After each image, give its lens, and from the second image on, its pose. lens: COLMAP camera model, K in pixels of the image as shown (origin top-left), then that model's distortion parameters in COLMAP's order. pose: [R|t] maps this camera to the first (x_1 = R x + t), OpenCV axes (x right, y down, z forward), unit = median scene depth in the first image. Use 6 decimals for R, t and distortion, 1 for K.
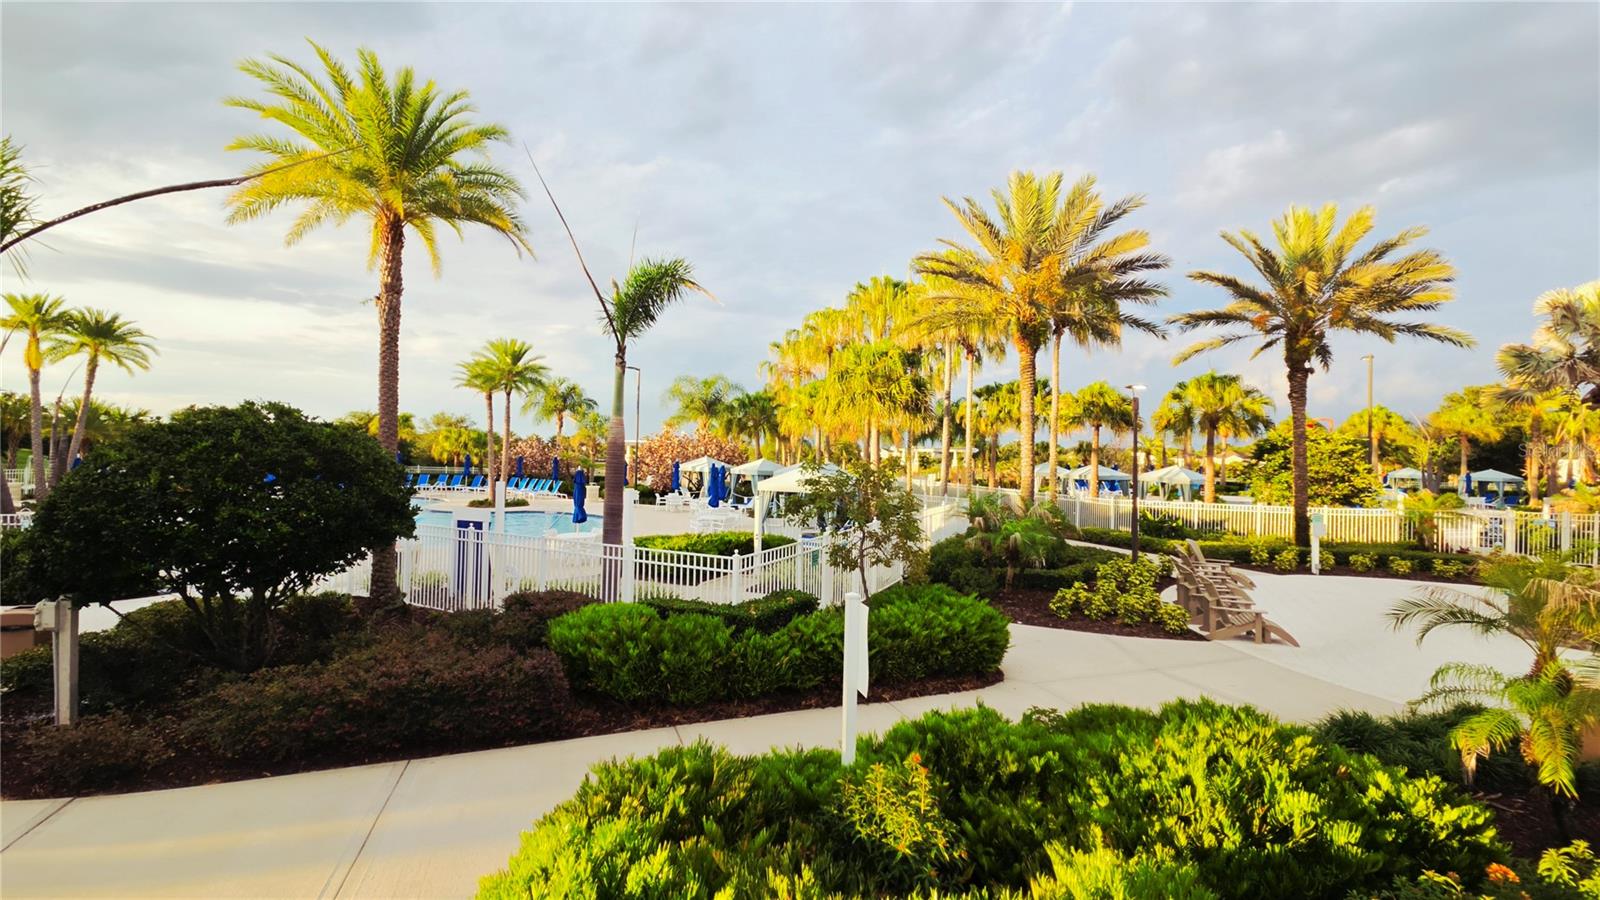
lens RADIAL K [[646.3, 0, 803.3], [0, 646.3, 446.6], [0, 0, 1]] dist [0.009374, -0.007049]
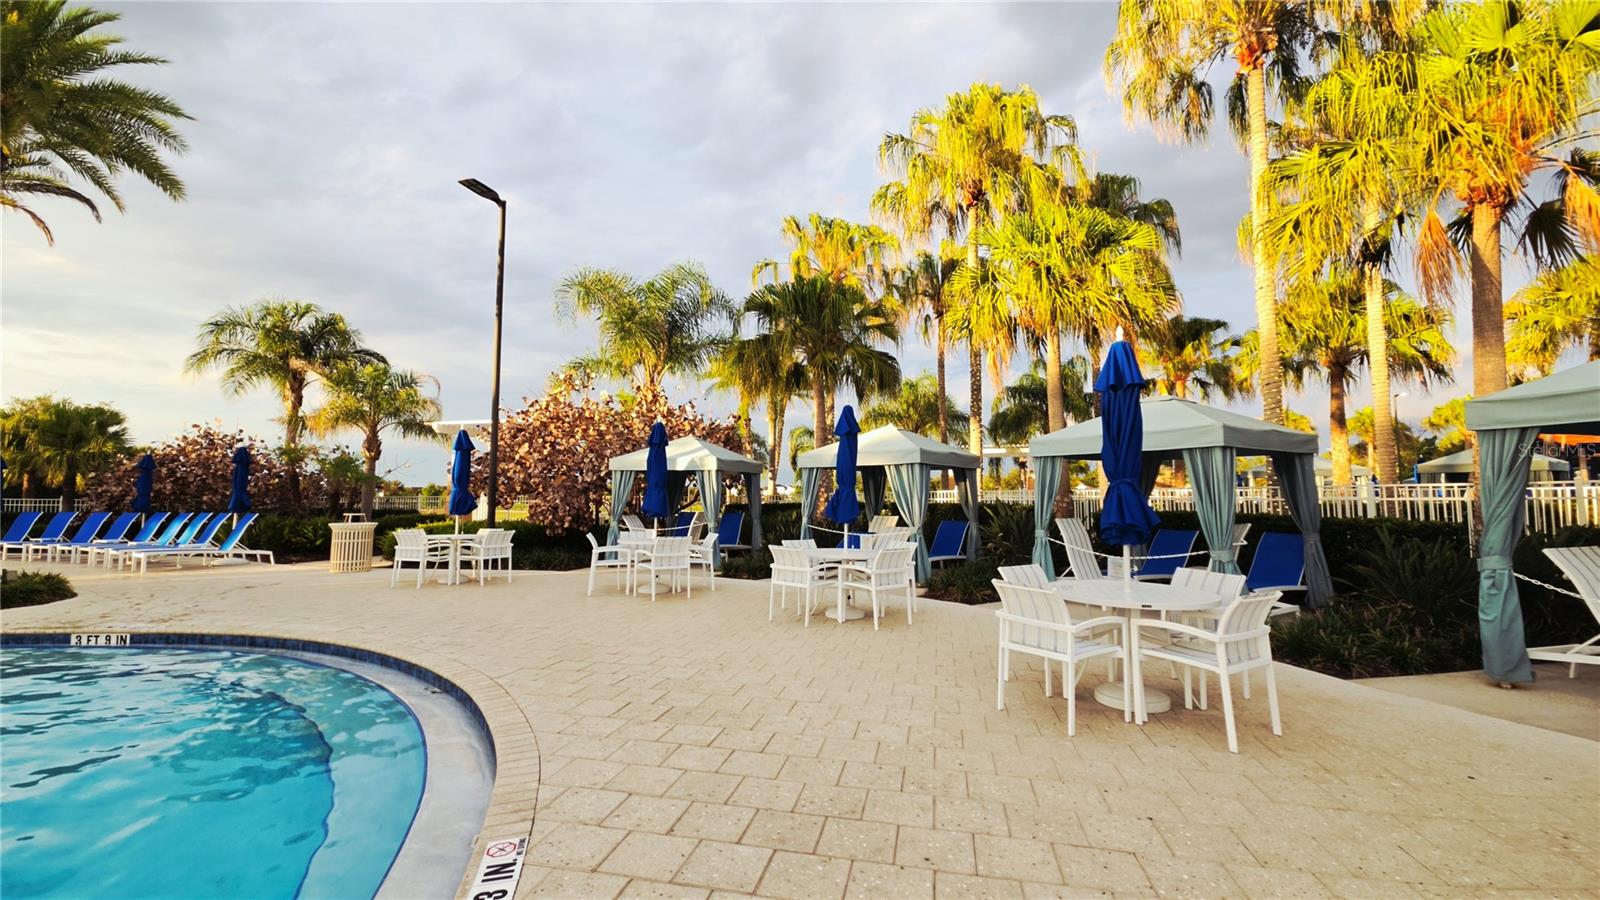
lens RADIAL K [[650.7, 0, 799.3], [0, 650.7, 446.6], [0, 0, 1]] dist [0.001101, -0.000407]
pose [[0.971338, -0.003024, 0.237681, -0.250130], [0.018658, 0.997804, -0.063554, 0.065348], [-0.236967, 0.066167, 0.969262, 0.857731]]
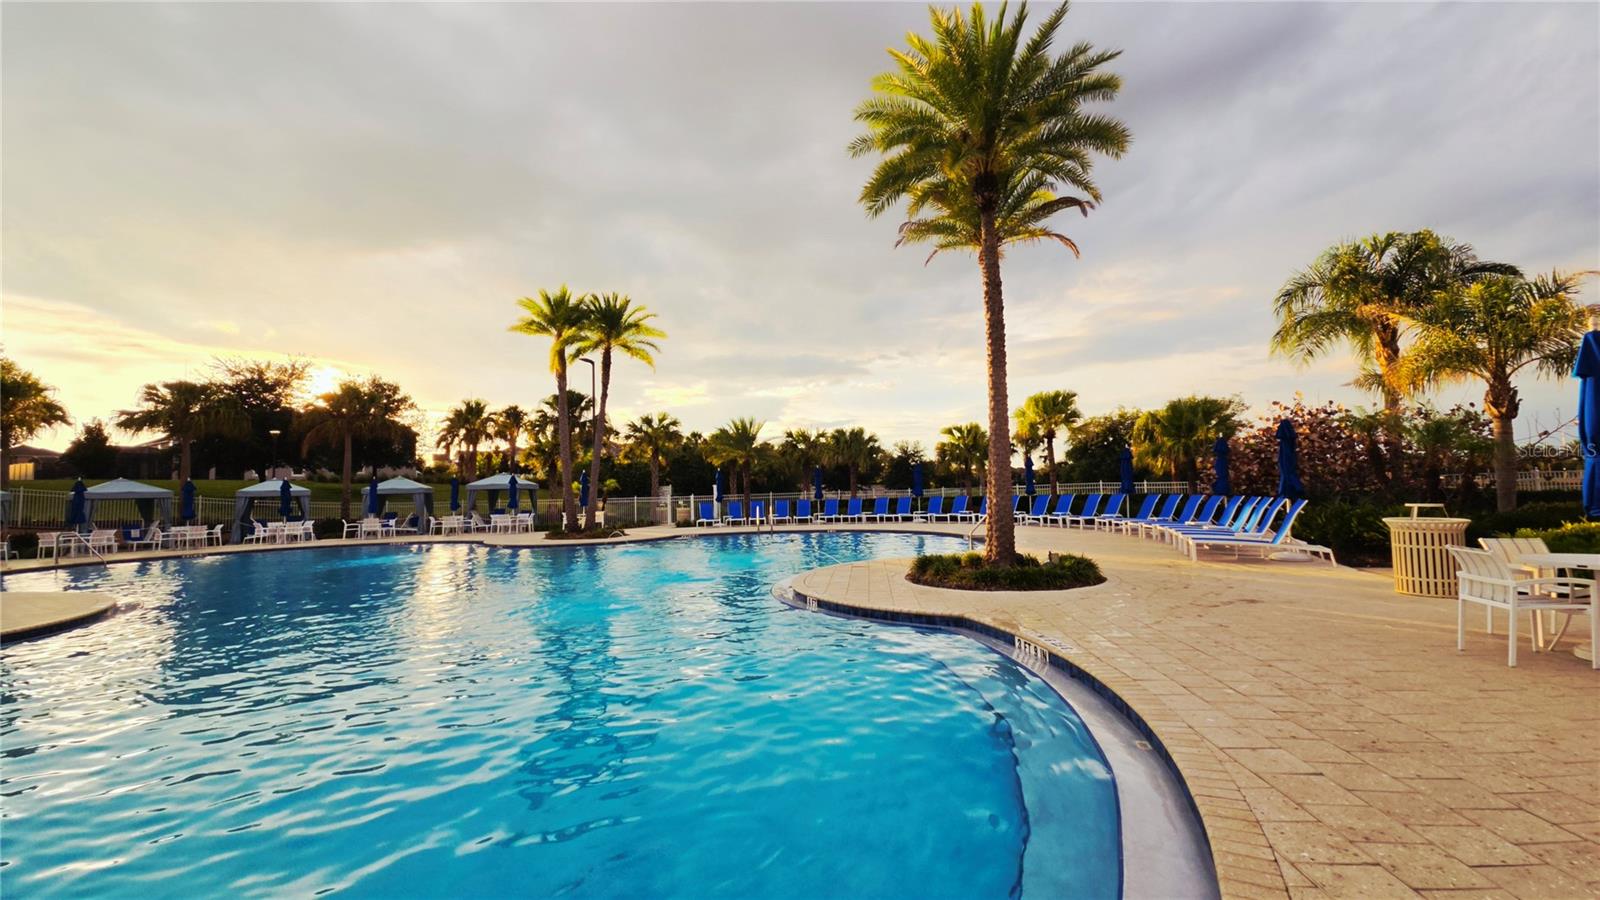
lens RADIAL K [[646.3, 0, 803.3], [0, 646.3, 446.6], [0, 0, 1]] dist [0.009374, -0.007049]
pose [[0.336531, -0.090427, -0.937321, -0.263873], [0.041036, 0.995841, -0.081339, 0.064012], [0.940778, -0.011091, 0.338842, 1.025141]]
